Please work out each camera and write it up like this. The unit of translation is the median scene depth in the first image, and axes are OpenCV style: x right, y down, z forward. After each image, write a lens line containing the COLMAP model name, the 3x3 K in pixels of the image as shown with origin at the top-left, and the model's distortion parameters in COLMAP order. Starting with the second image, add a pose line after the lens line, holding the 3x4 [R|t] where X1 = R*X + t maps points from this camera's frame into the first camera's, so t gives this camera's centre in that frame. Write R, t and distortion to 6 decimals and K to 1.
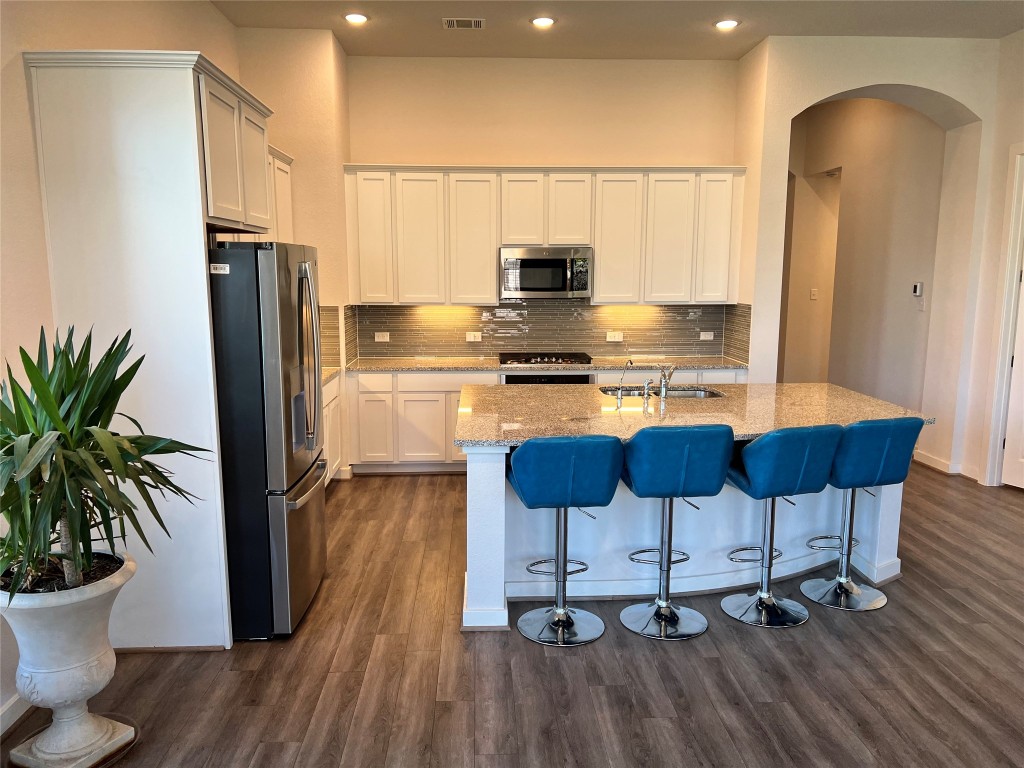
lens RADIAL K [[769.1, 0, 512.0], [0, 769.1, 384.0], [0, 0, 1]] dist [0.094943, -0.055999]
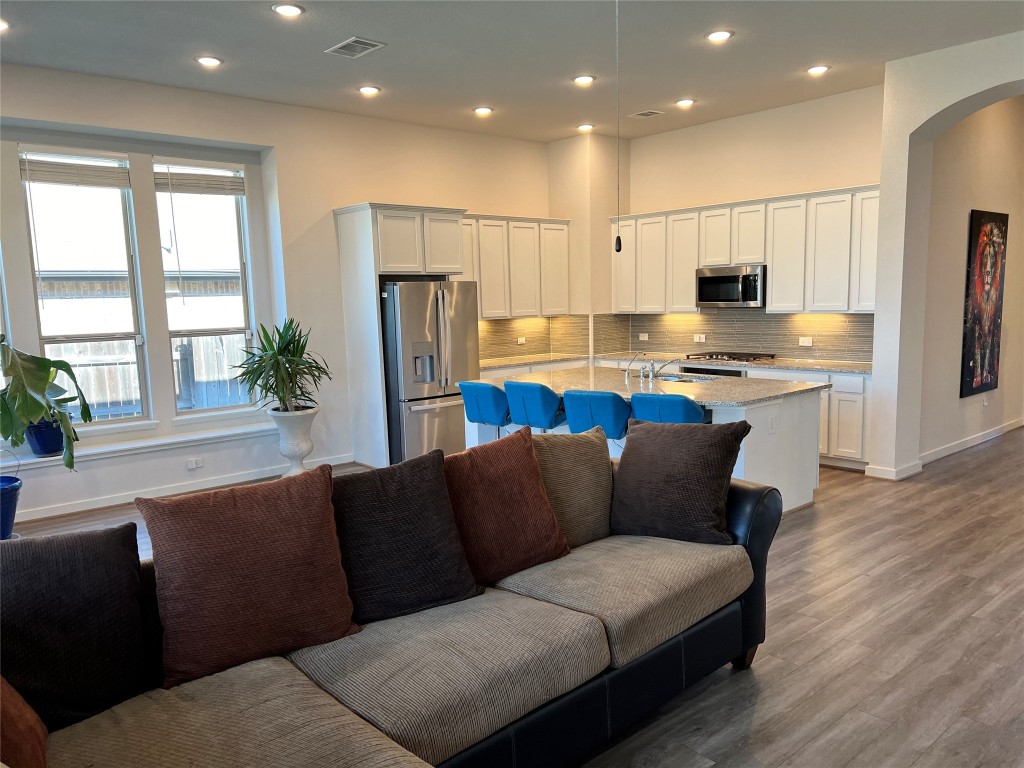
lens RADIAL K [[770.5, 0, 520.1], [0, 770.5, 399.6], [0, 0, 1]] dist [0.045902, -0.004226]
pose [[0.629402, 0.087338, -0.772156, 0.859557], [-0.085322, 0.995423, 0.043044, 0.010780], [0.772381, 0.038790, 0.633974, -0.040581]]
